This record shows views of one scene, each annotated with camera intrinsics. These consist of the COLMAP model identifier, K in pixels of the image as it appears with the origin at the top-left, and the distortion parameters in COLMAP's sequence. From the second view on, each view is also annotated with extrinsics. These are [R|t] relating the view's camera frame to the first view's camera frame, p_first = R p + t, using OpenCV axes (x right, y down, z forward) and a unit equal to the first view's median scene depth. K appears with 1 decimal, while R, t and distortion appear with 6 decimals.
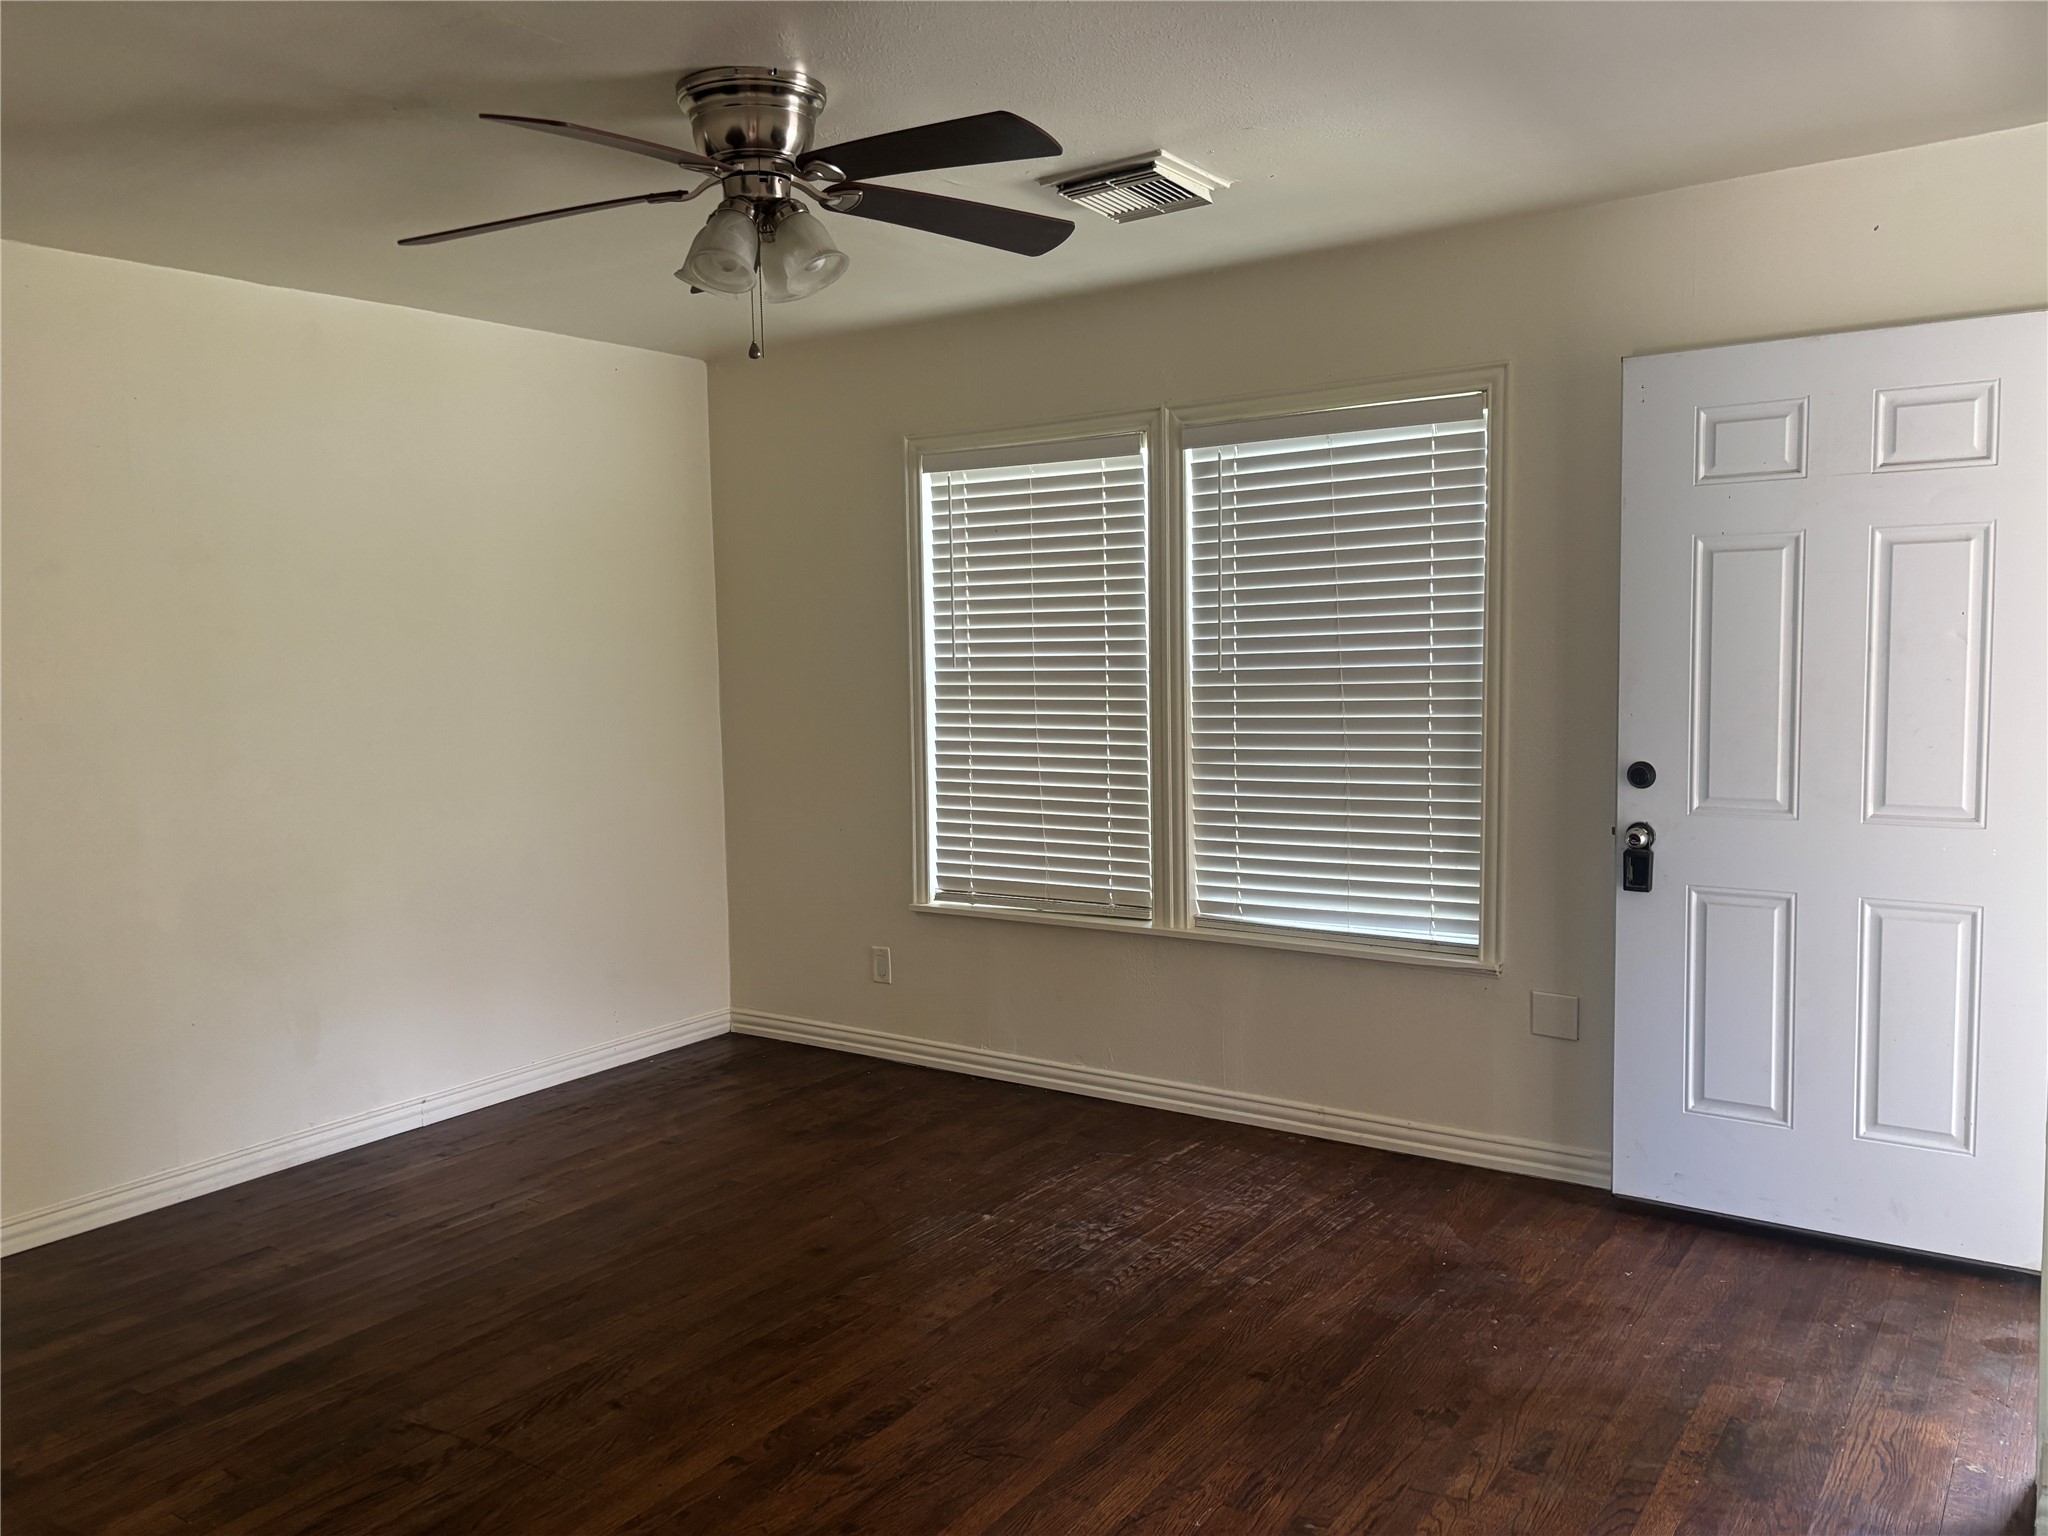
lens RADIAL K [[1537.5, 0, 1035.4], [0, 1537.5, 770.5], [0, 0, 1]] dist [0.046647, -0.054614]
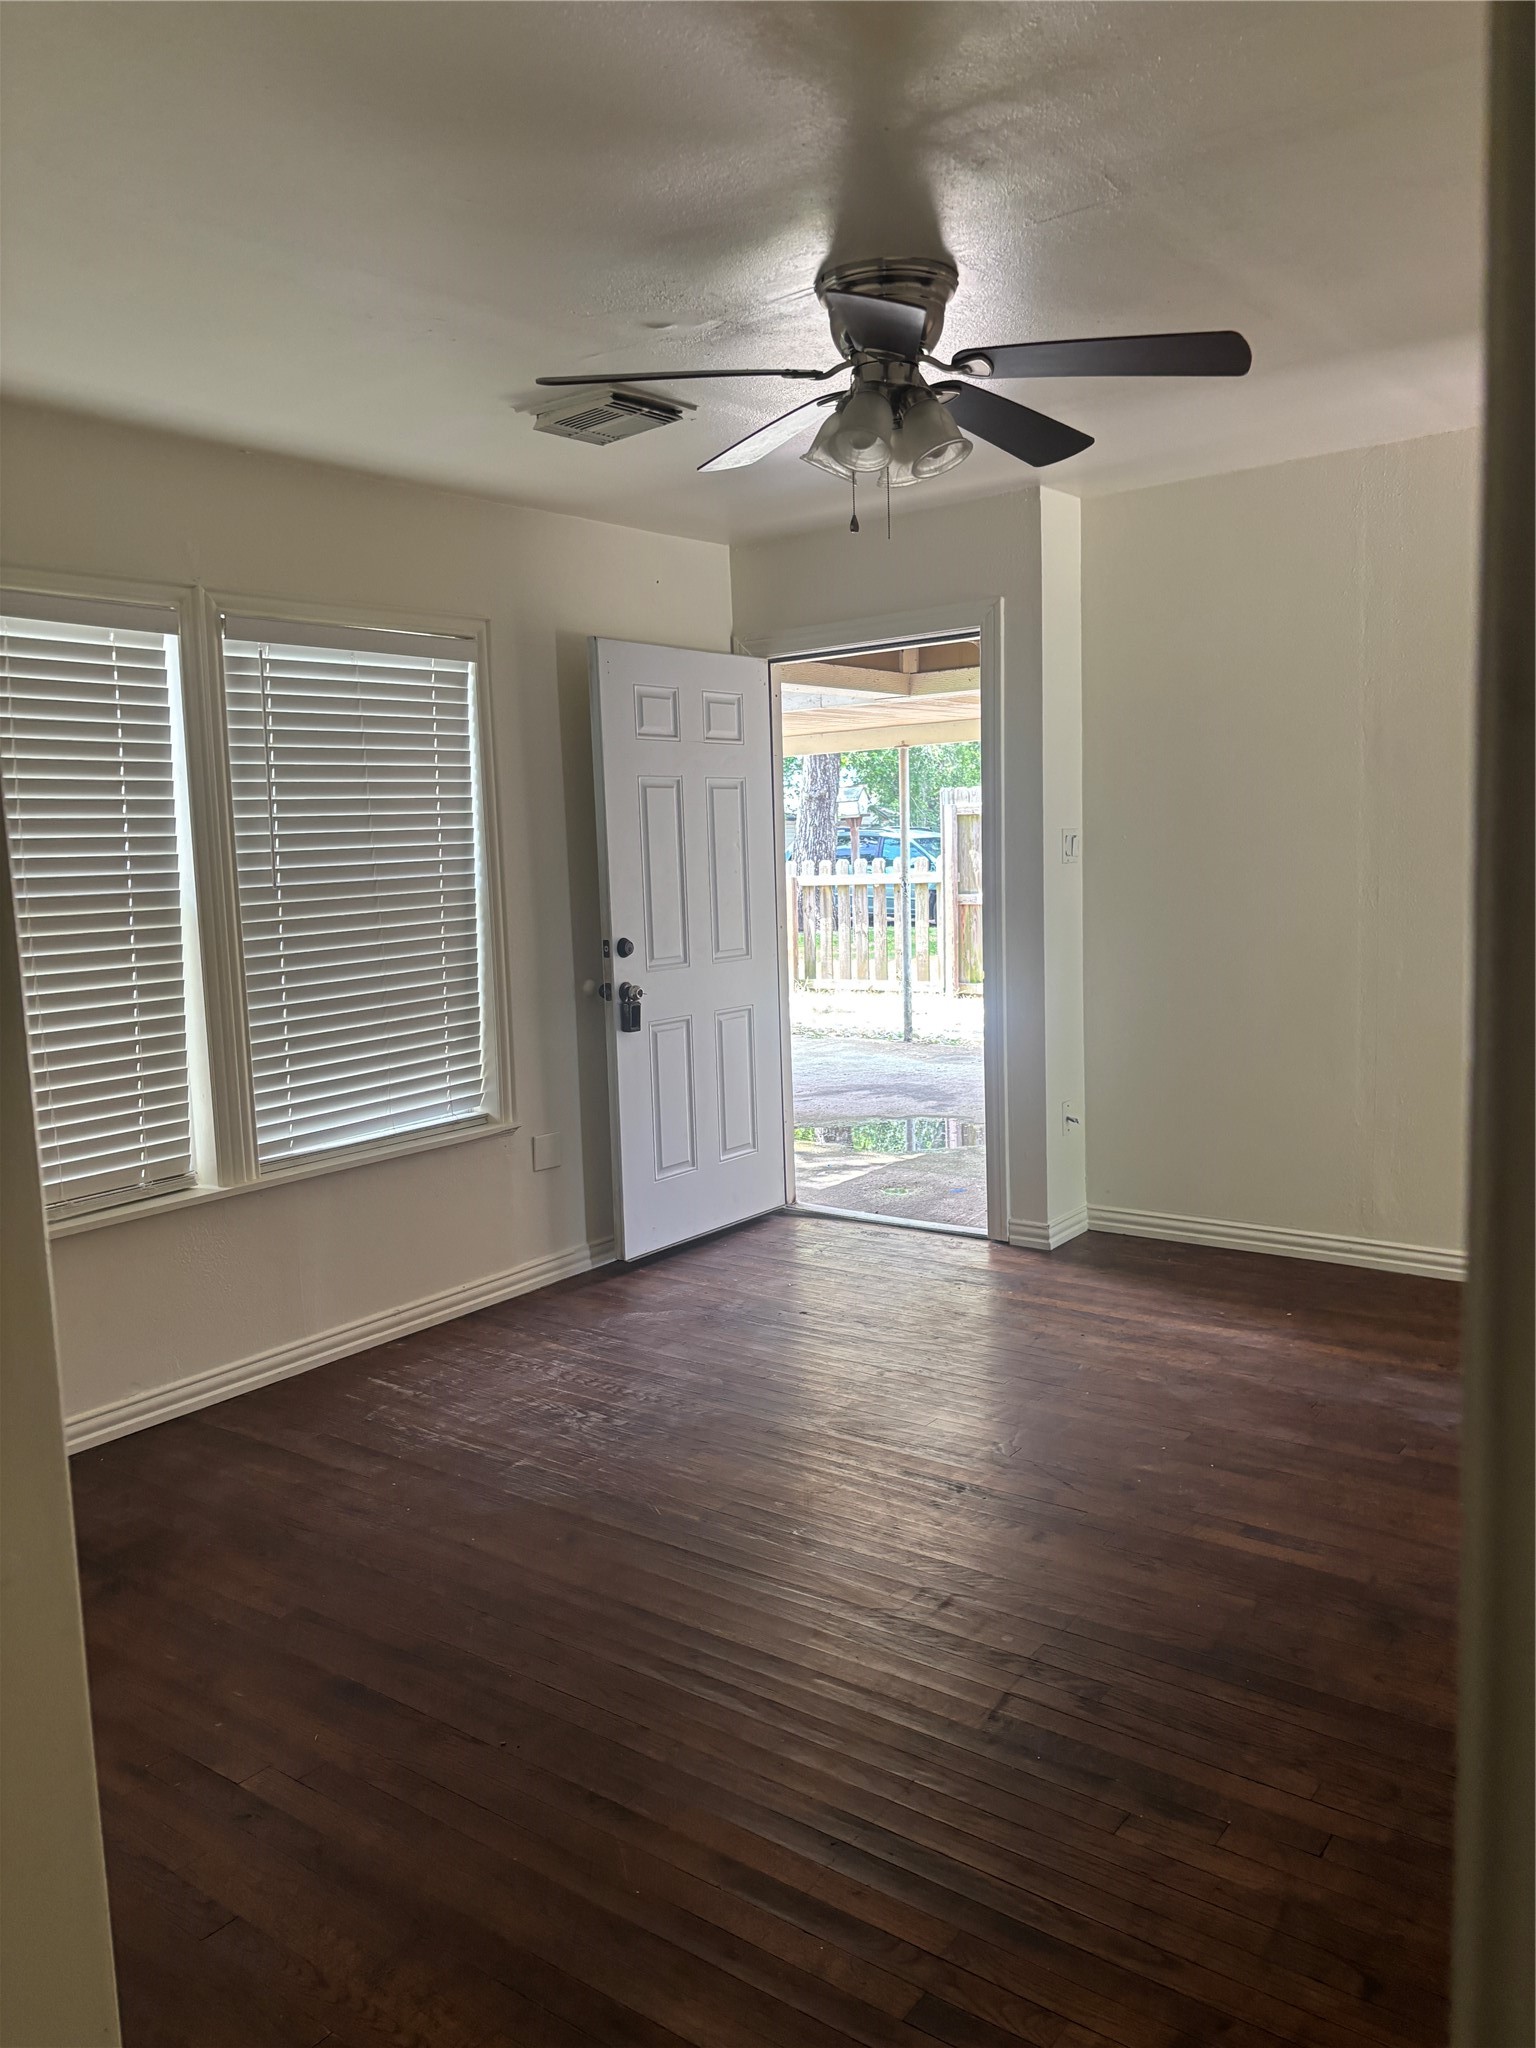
lens RADIAL K [[1537.5, 0, 778.3], [0, 1537.5, 1022.9], [0, 0, 1]] dist [0.046647, -0.054614]
pose [[0.036344, -0.097339, 0.994587, -0.925529], [0.120284, 0.988436, 0.092342, -0.039089], [-0.992074, 0.116277, 0.047632, 0.773583]]
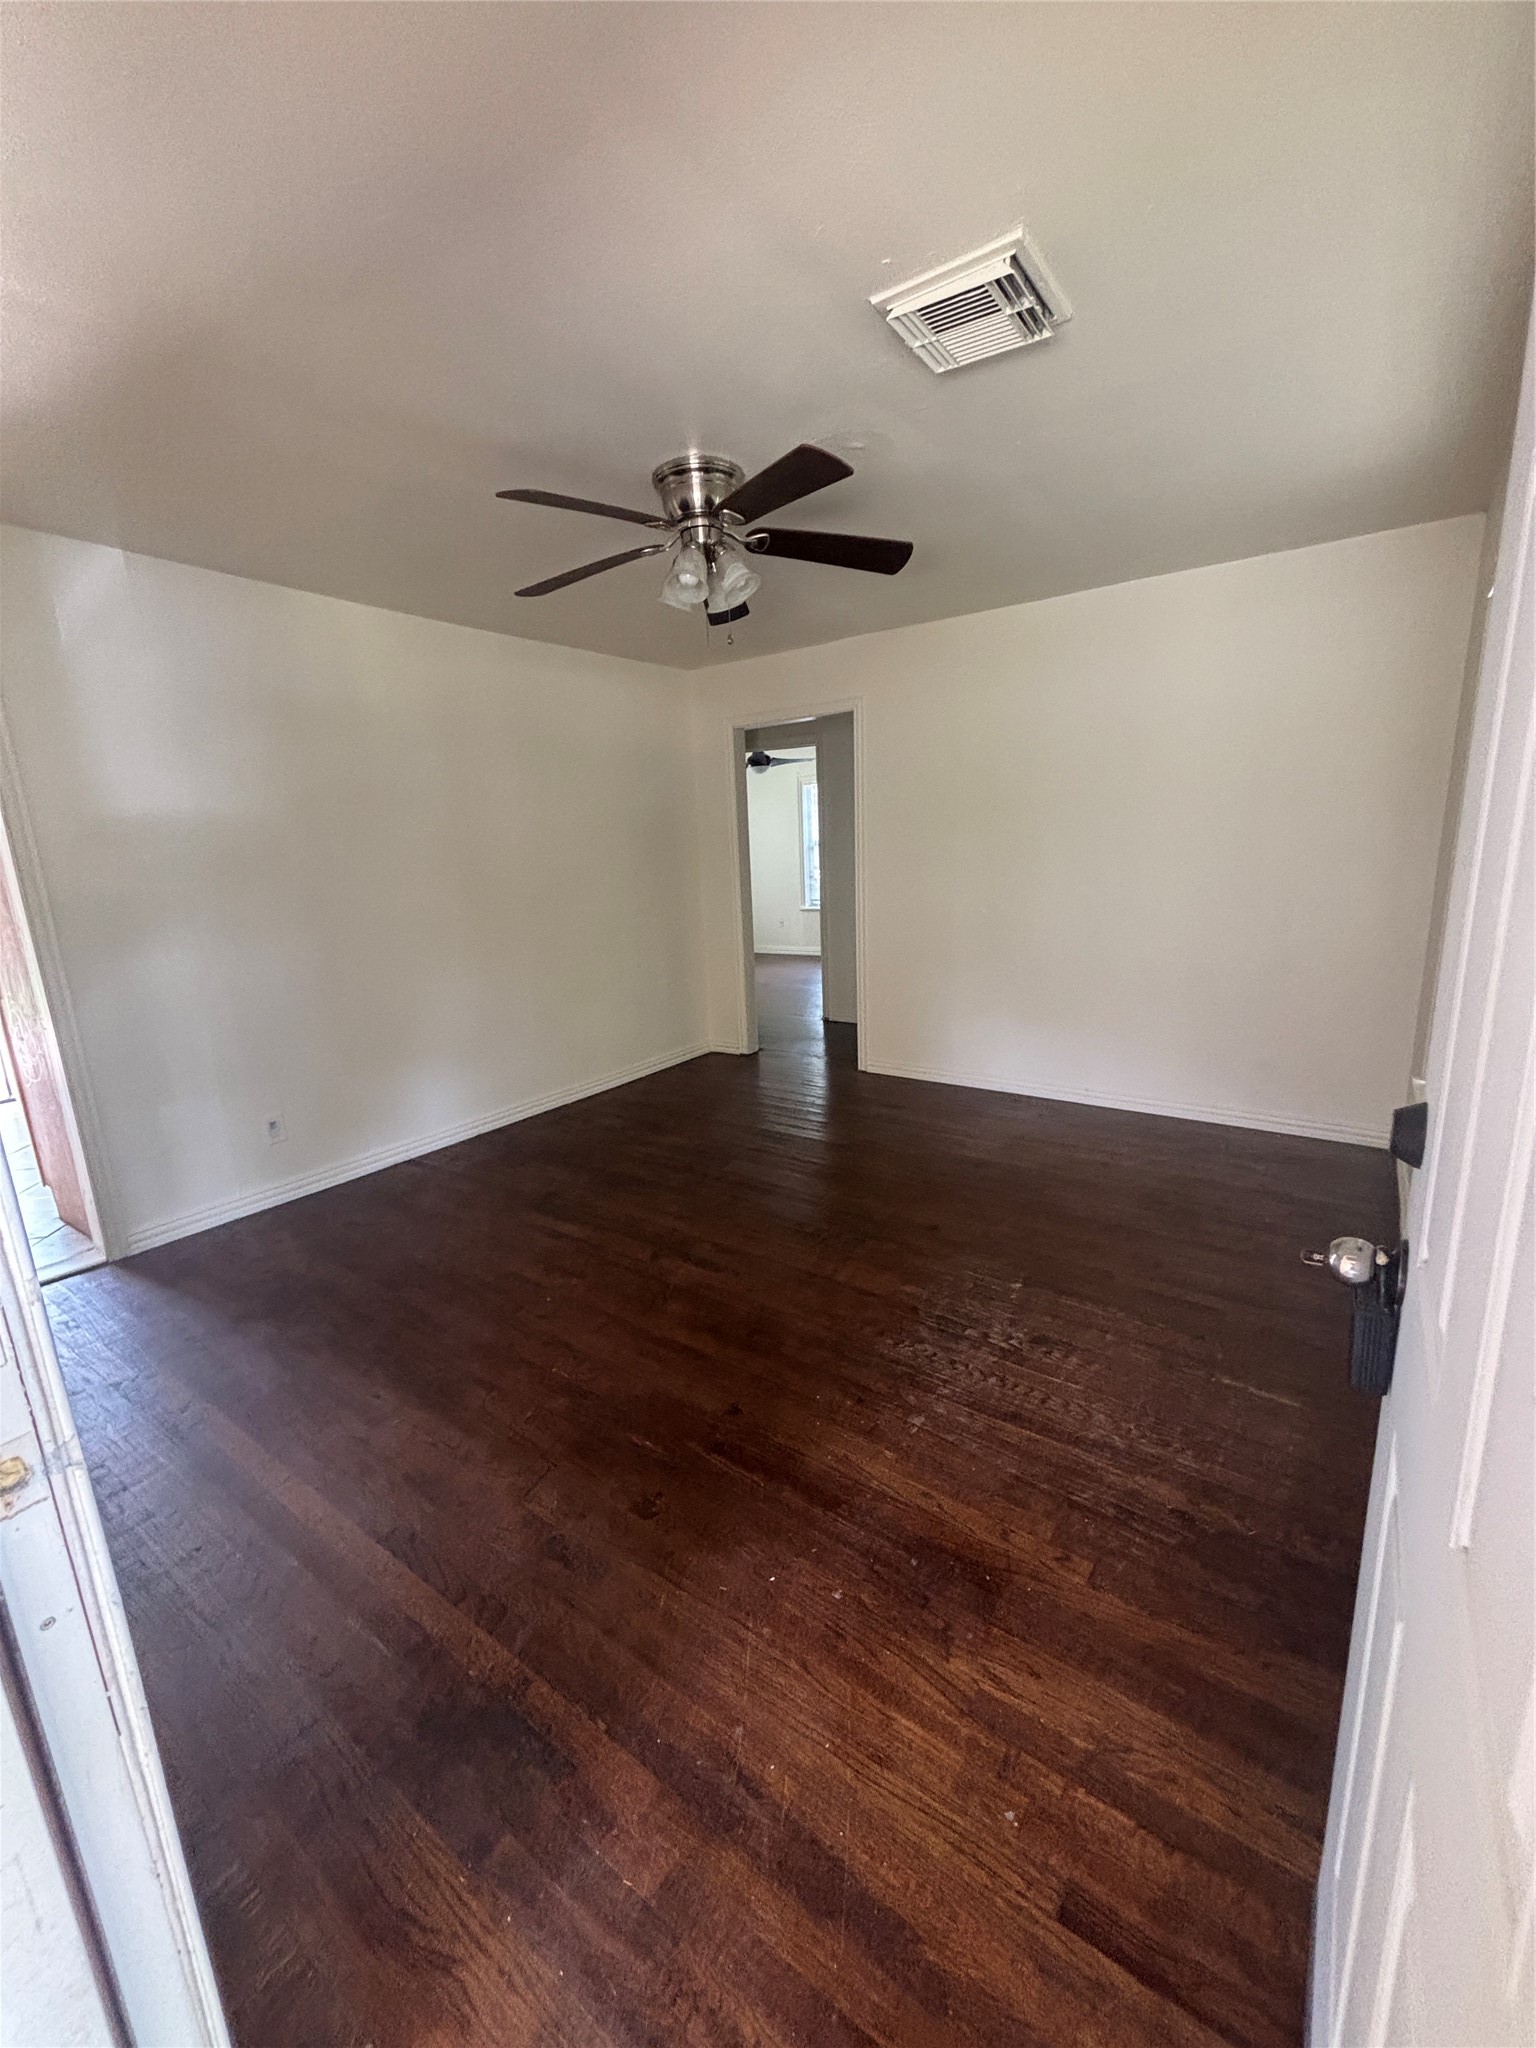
lens RADIAL K [[822.4, 0, 768.8], [0, 822.4, 1026.4], [0, 0, 1]] dist [-0.007735, 0.004174]
pose [[-0.008843, 0.245893, -0.969257, 0.569359], [-0.055033, 0.967706, 0.246002, -0.068787], [0.998445, 0.055516, 0.004975, 0.785620]]
